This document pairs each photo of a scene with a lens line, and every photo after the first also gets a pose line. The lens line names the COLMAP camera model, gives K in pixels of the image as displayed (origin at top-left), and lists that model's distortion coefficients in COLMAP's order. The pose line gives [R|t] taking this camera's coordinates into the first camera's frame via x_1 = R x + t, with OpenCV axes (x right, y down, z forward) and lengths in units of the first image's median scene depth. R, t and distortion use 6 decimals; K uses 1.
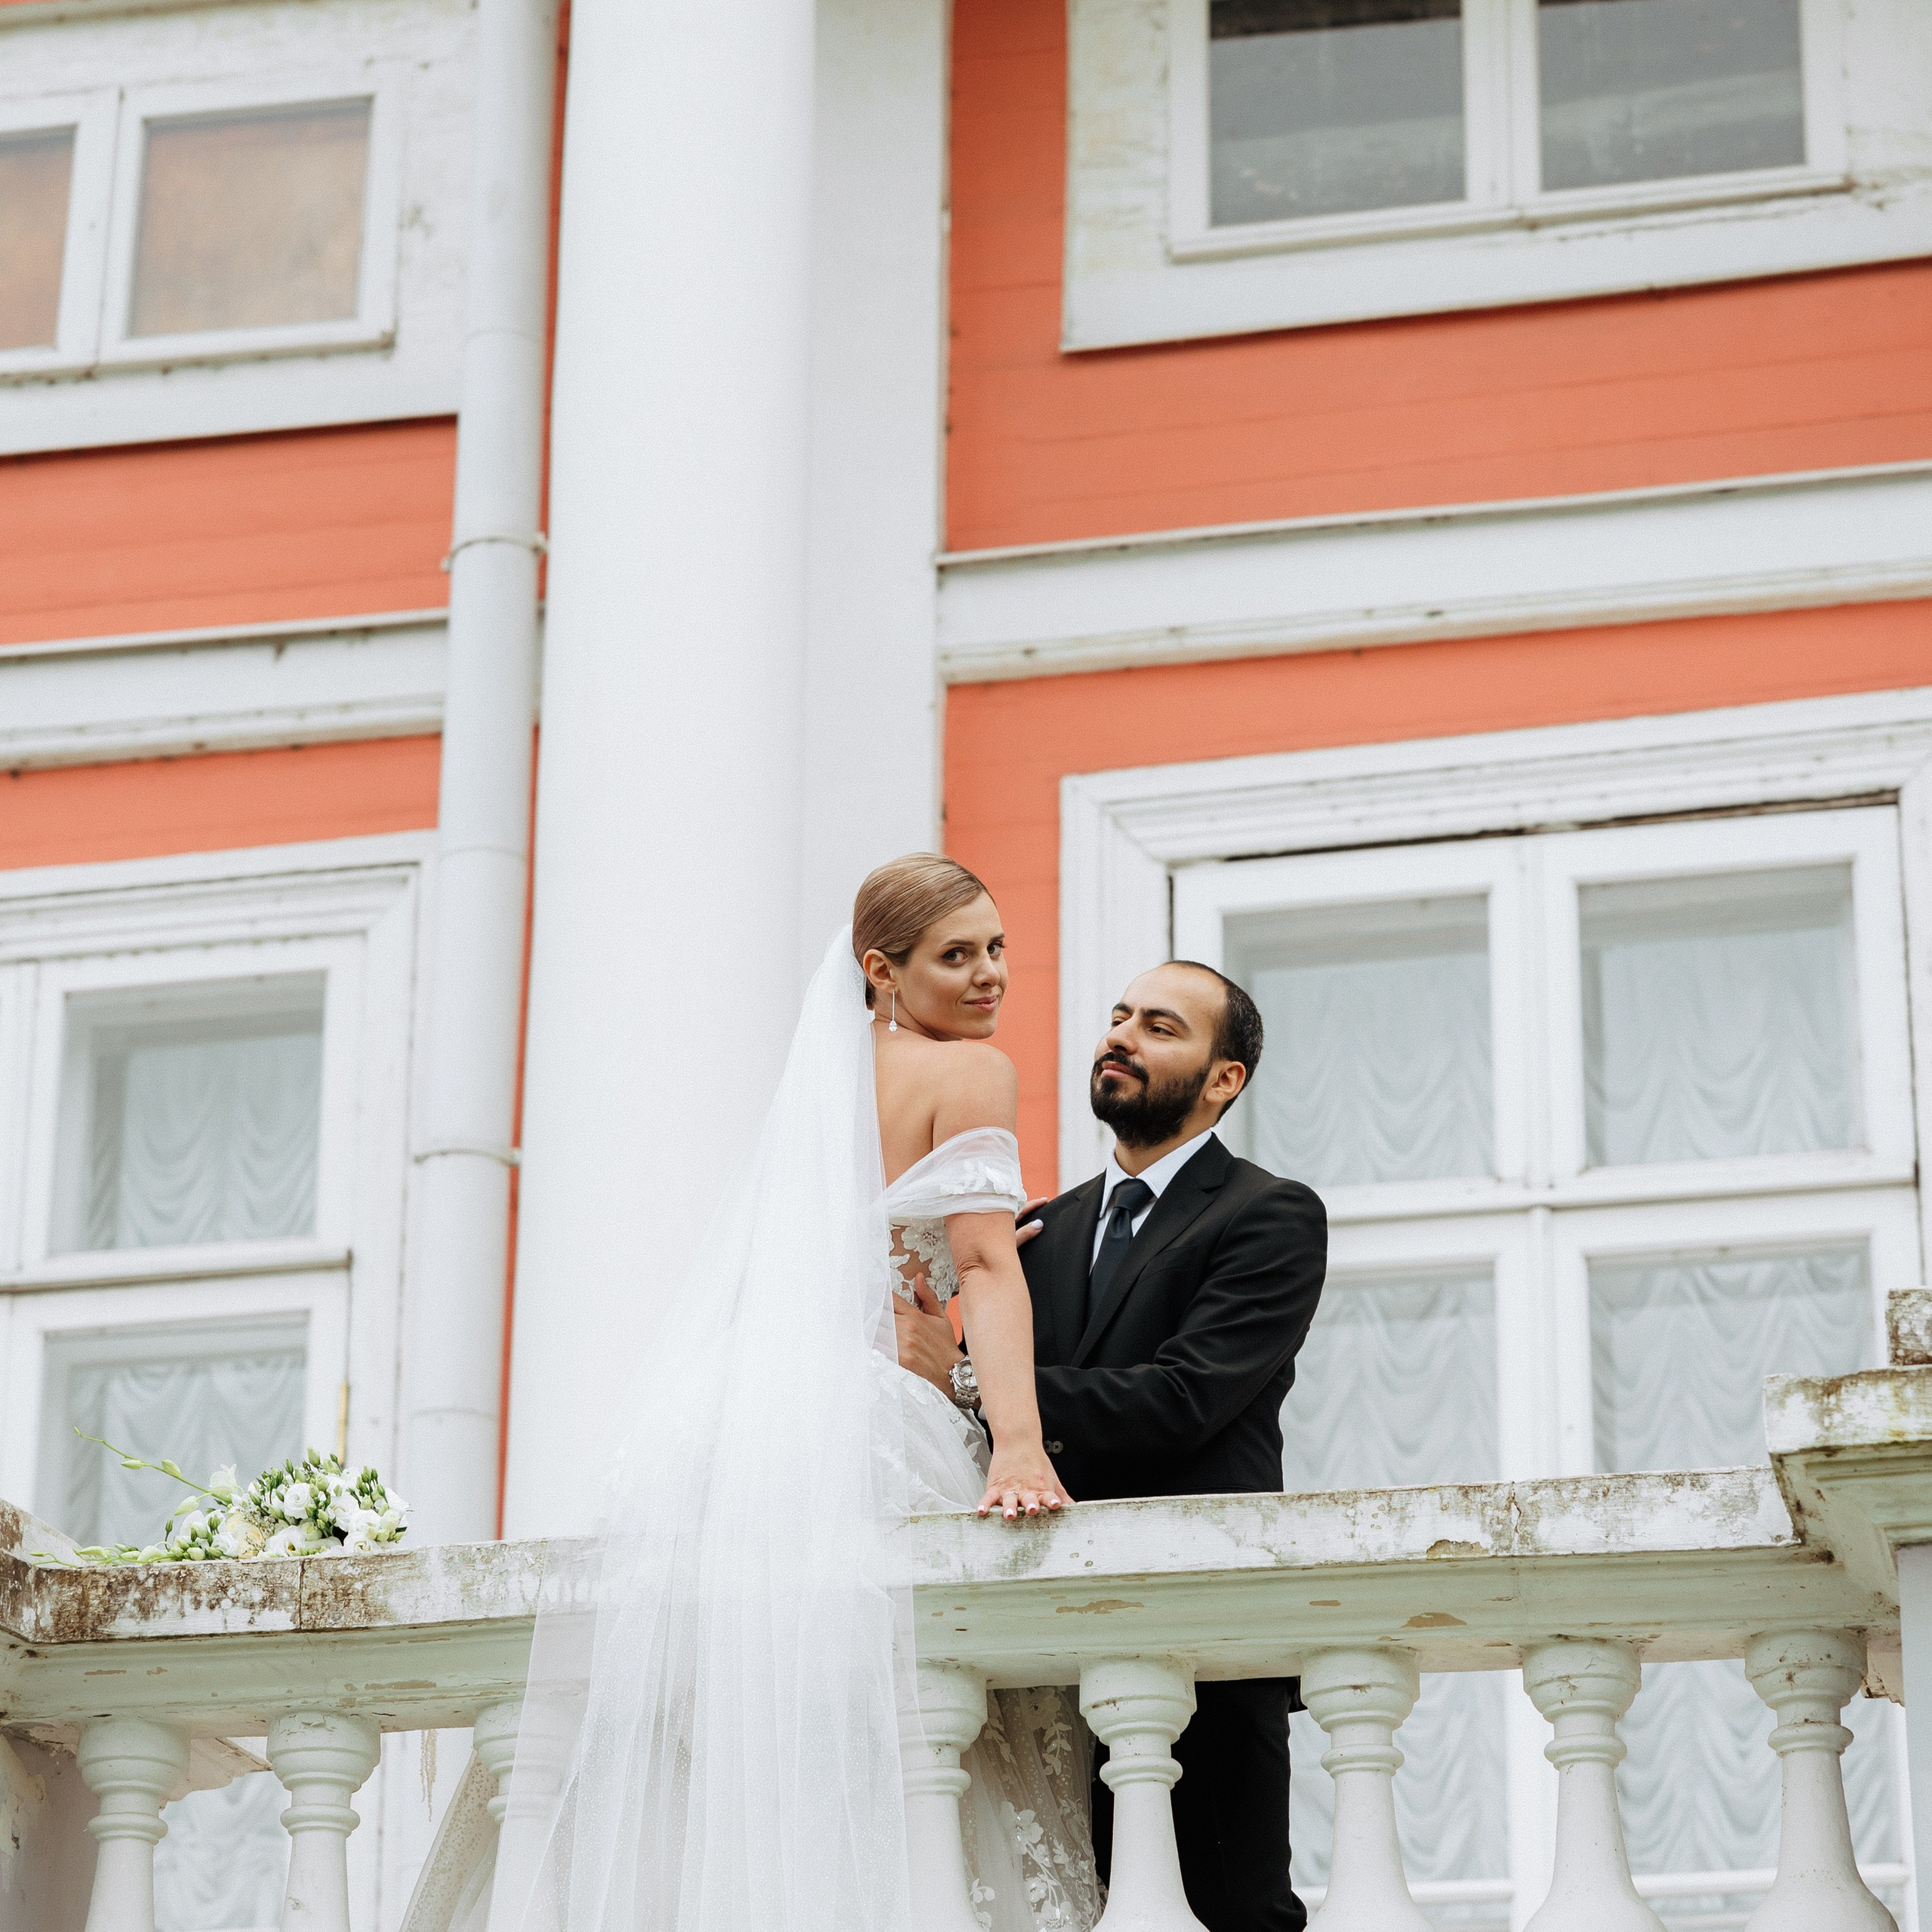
lens RADIAL K [[6008.7, 0, 1048.9], [0, 6008.7, 968.5], [0, 0, 1]] dist [0.011172, -0.126498]
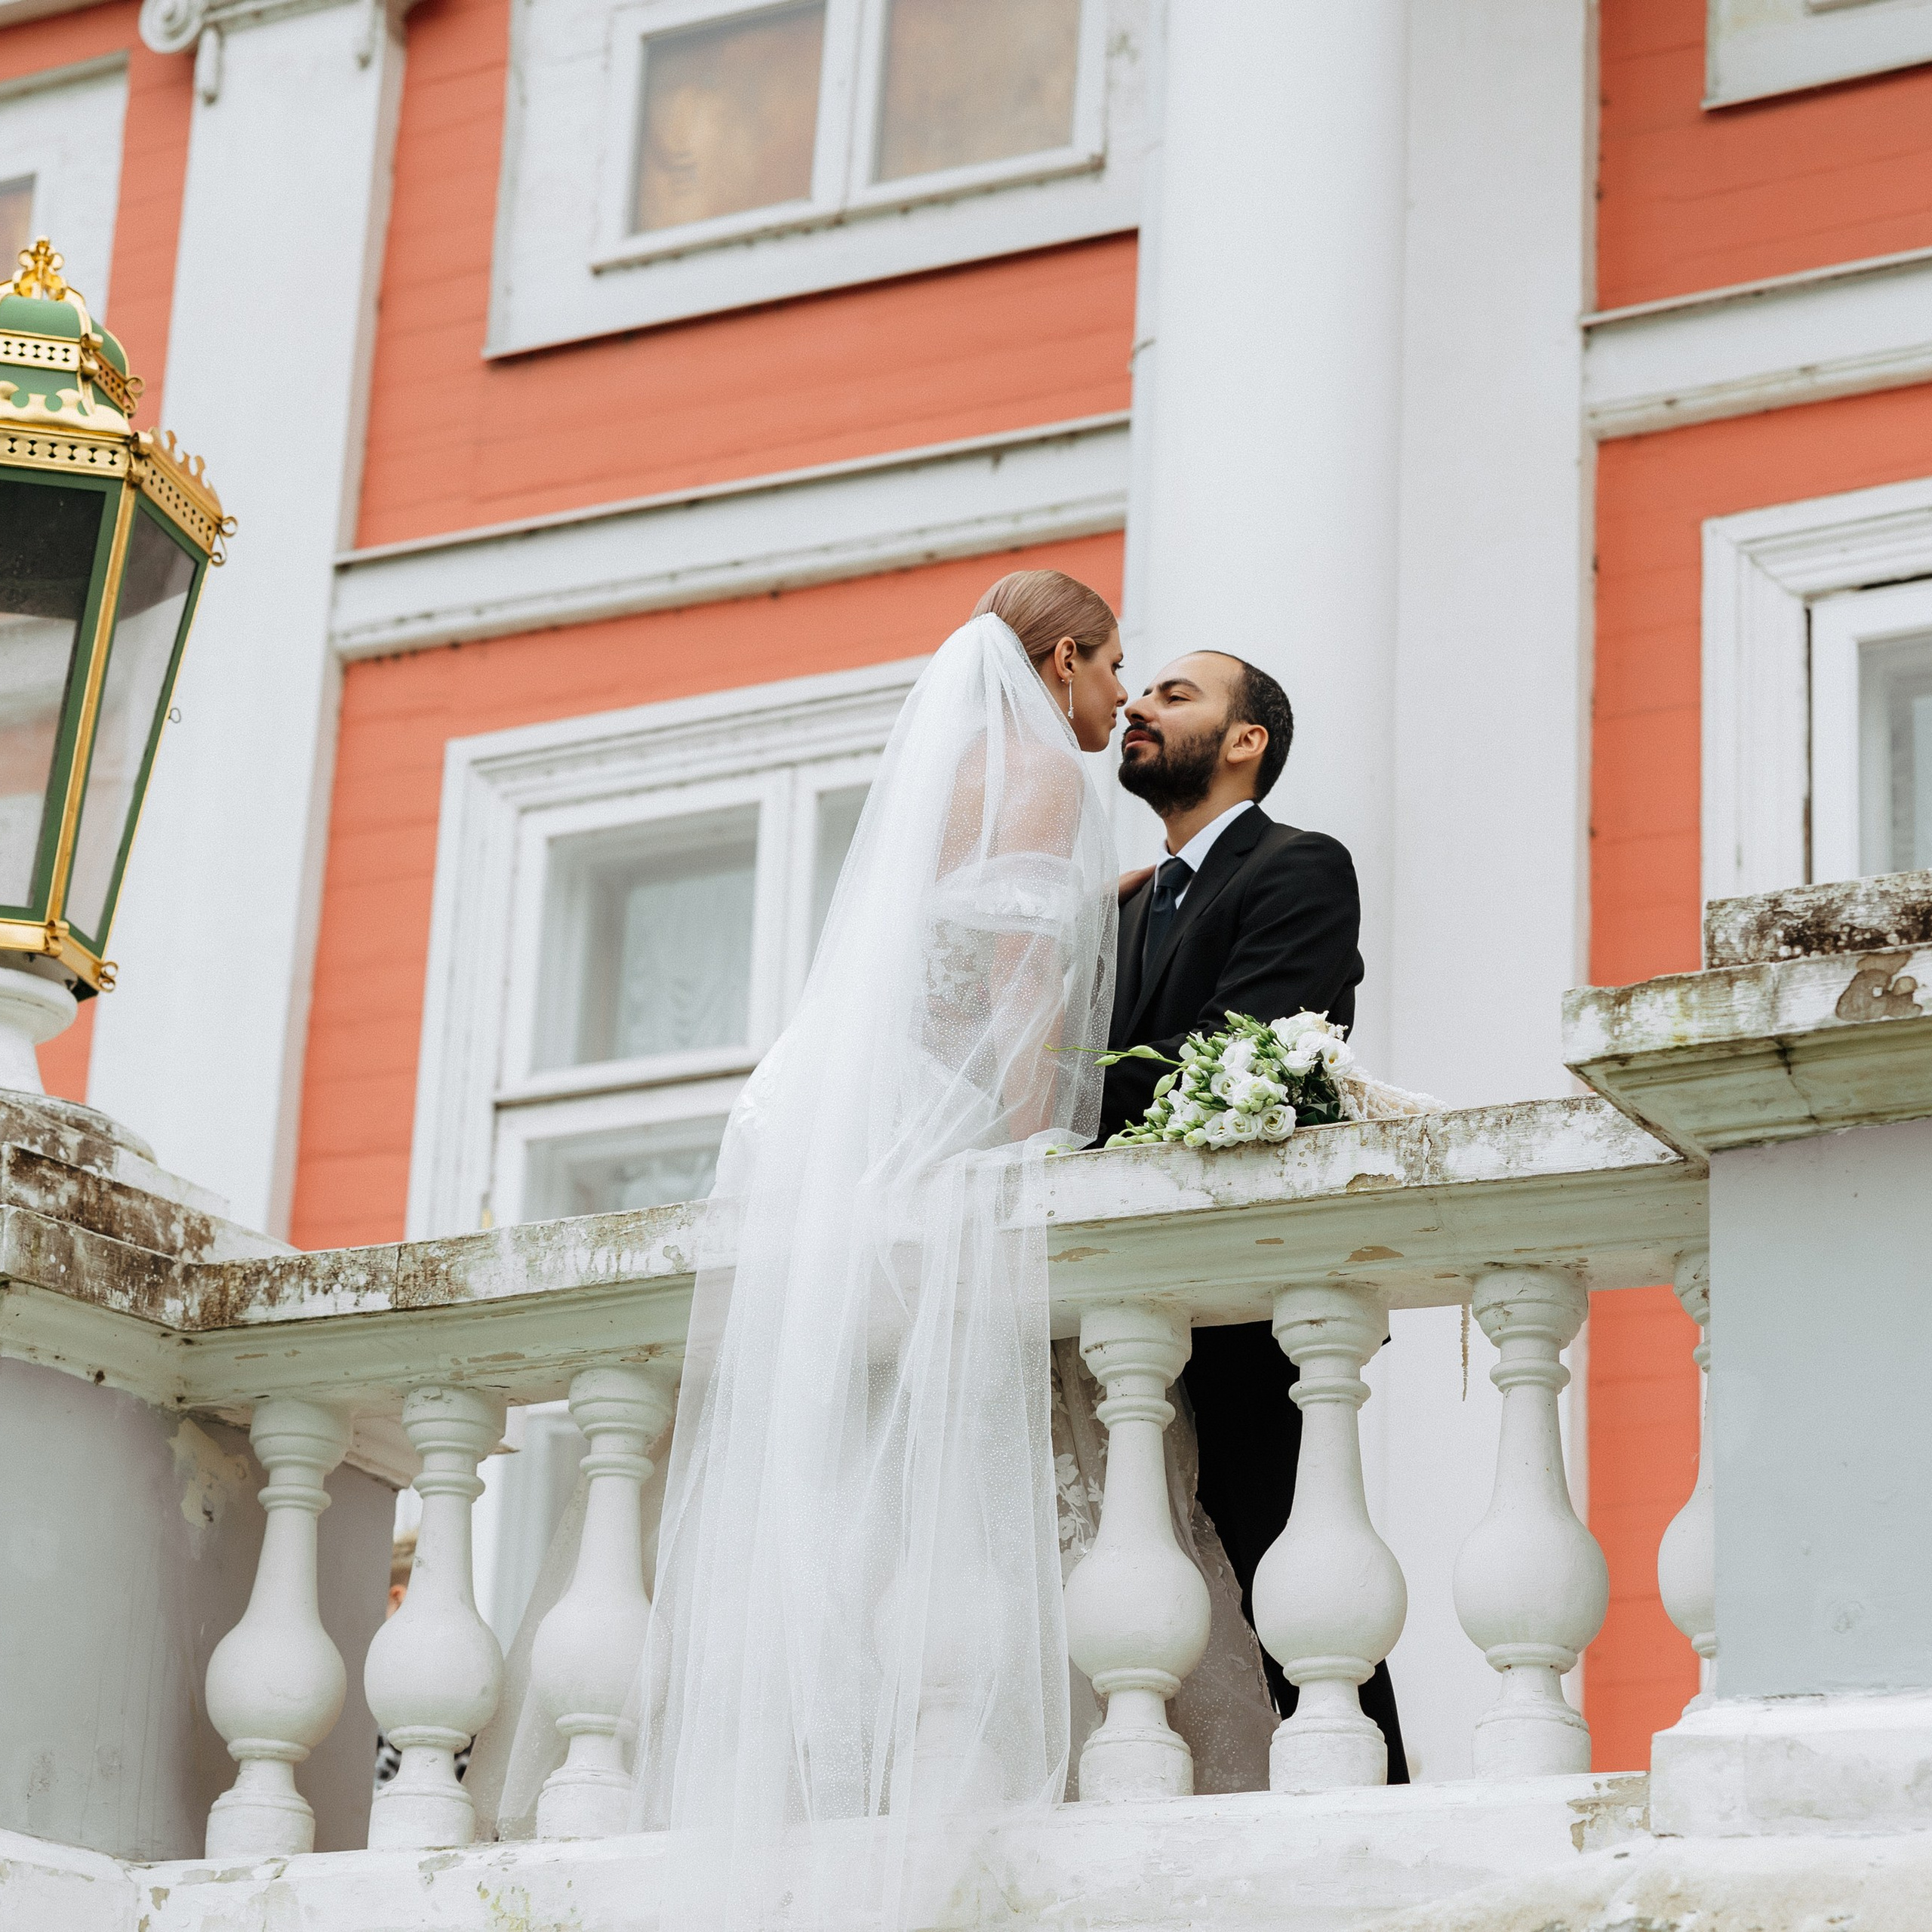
lens RADIAL K [[5692.0, 0, 966.0], [0, 5692.0, 966.0], [0, 0, 1]] dist [-0.017135, 0.562048]
pose [[0.958880, -0.054898, -0.278451, 0.261668], [0.061447, 0.998000, 0.014840, 0.038975], [0.277079, -0.031340, 0.960336, 0.043110]]
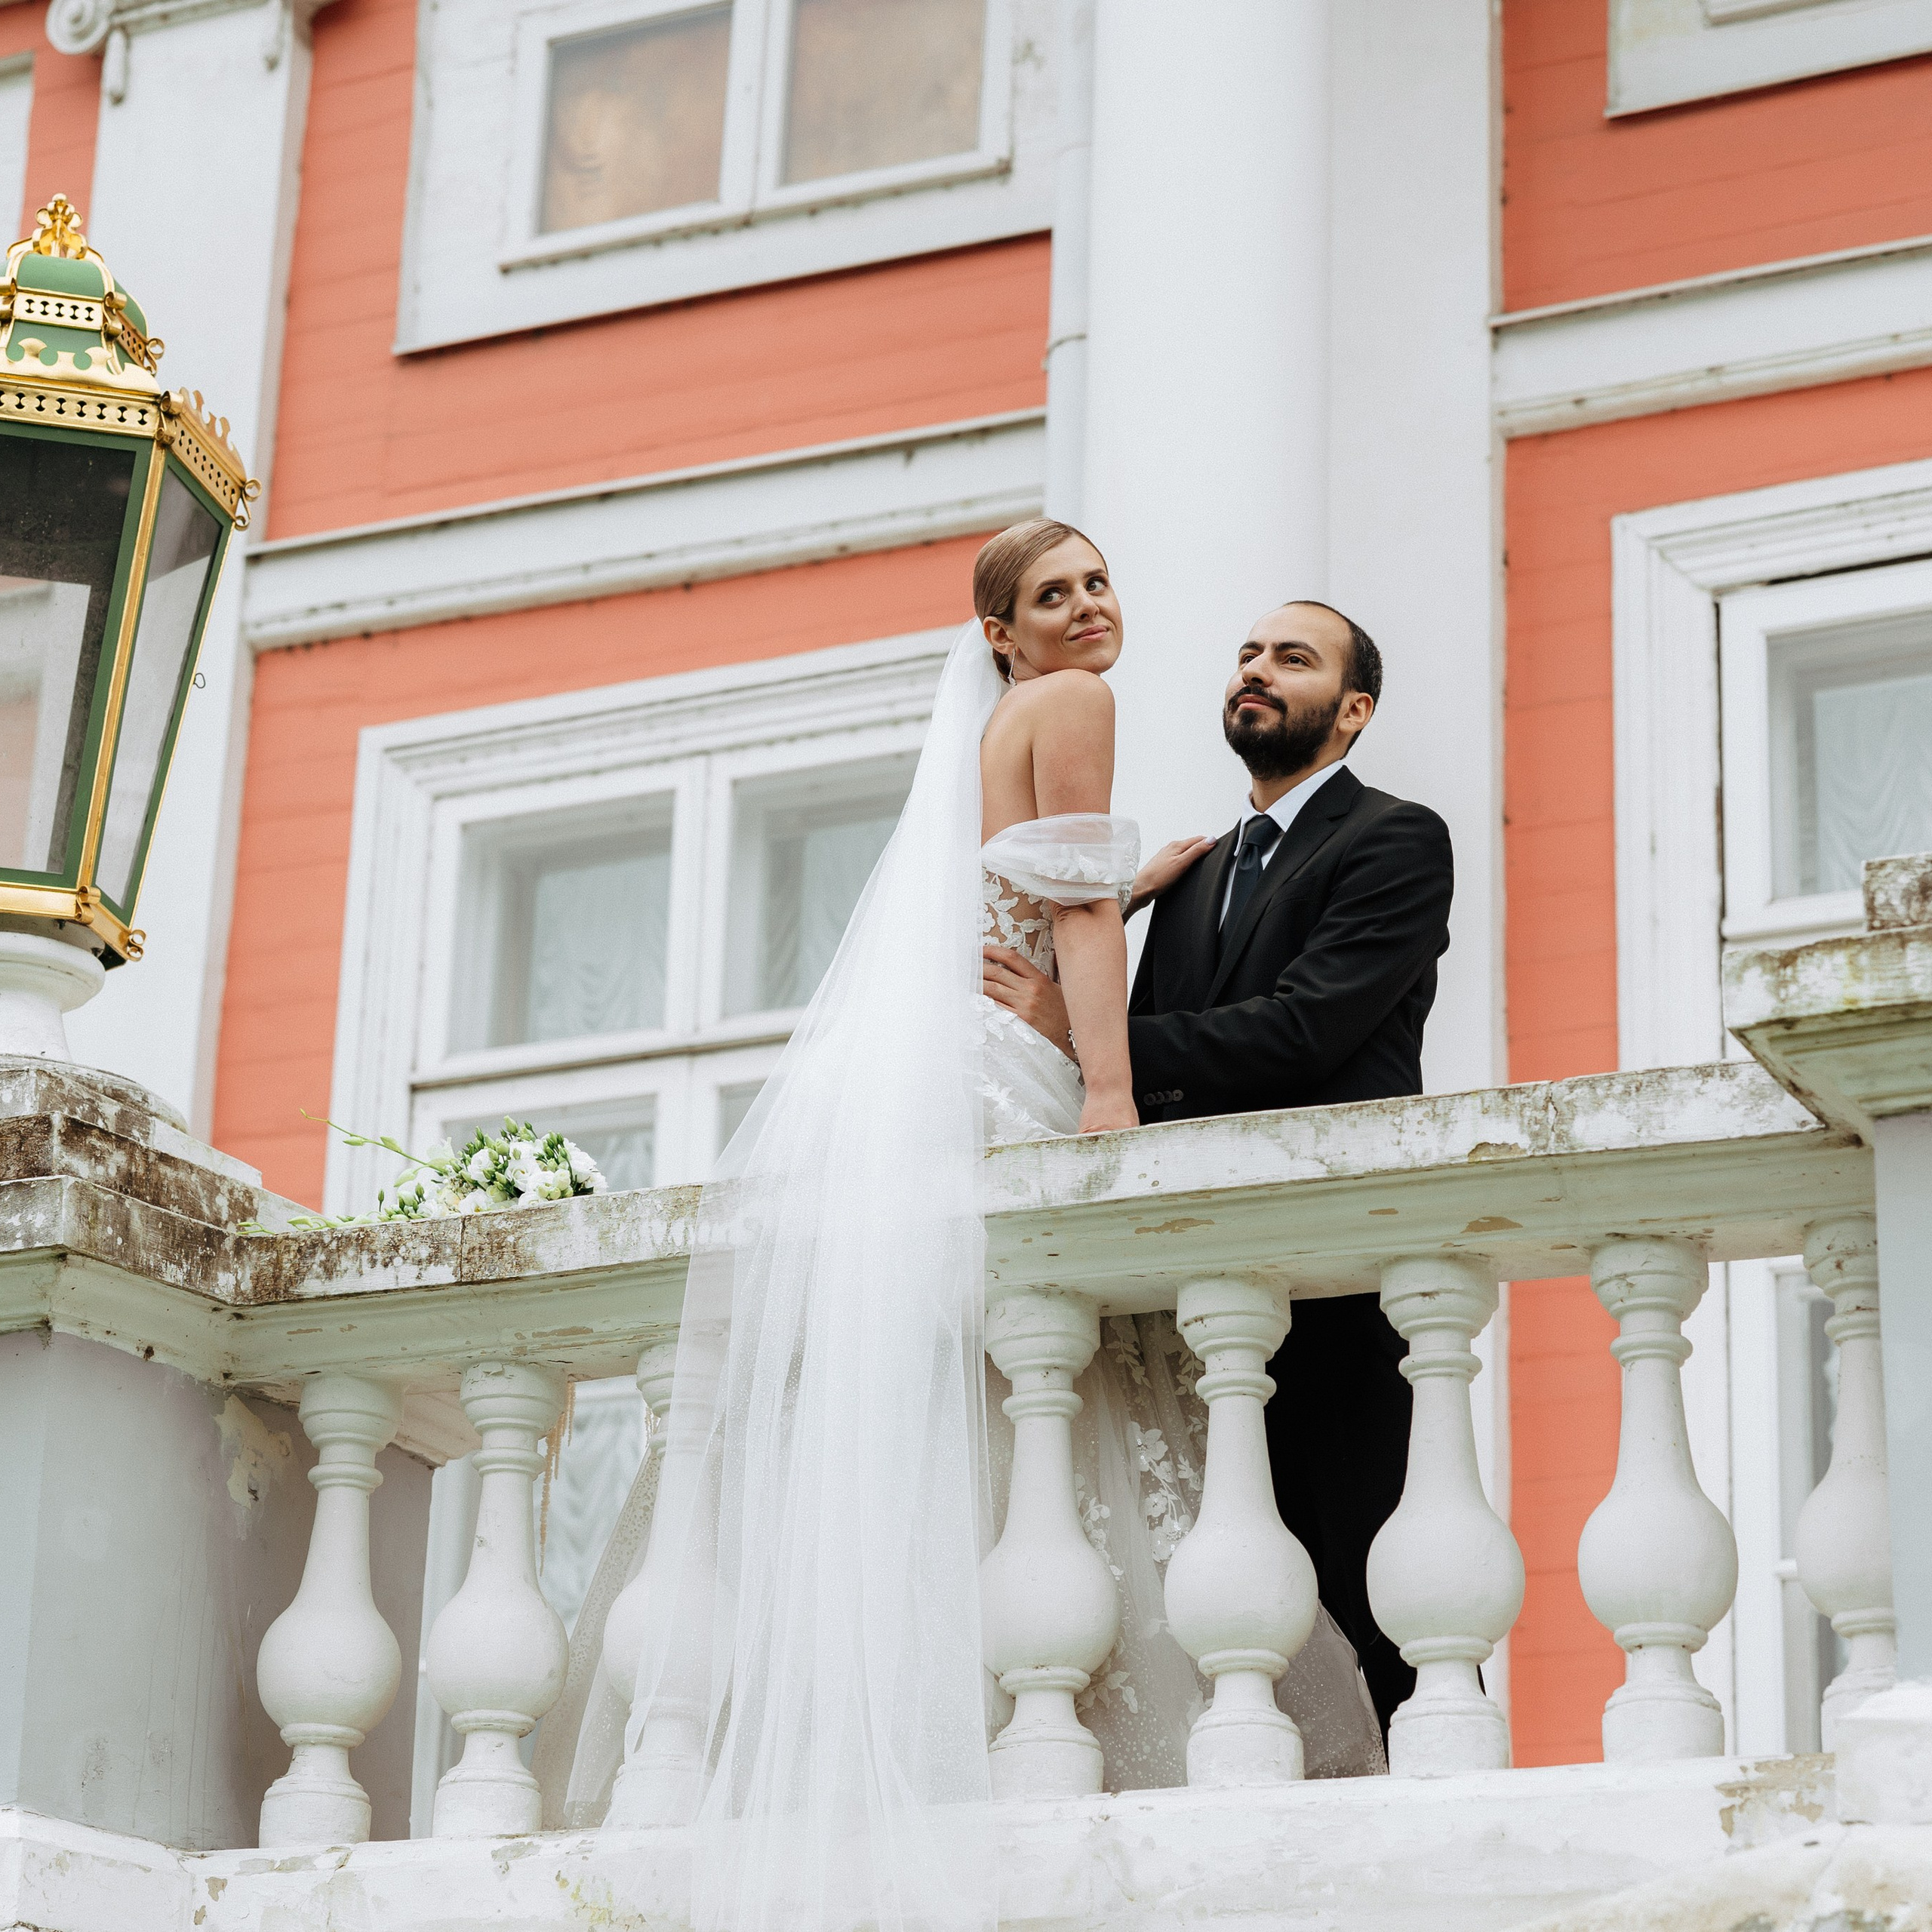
lens RADIAL K [[5338.1, 0, 976.7], [0, 5338.1, 917.3], [0, 0, 1]] dist [-0.006013, 0.324611]
pose [[0.972692, -0.054611, -0.225583, 0.178415], [0.057877, 0.998293, 0.007886, 0.043262], [0.224767, -0.020726, 0.974192, 0.103879]]
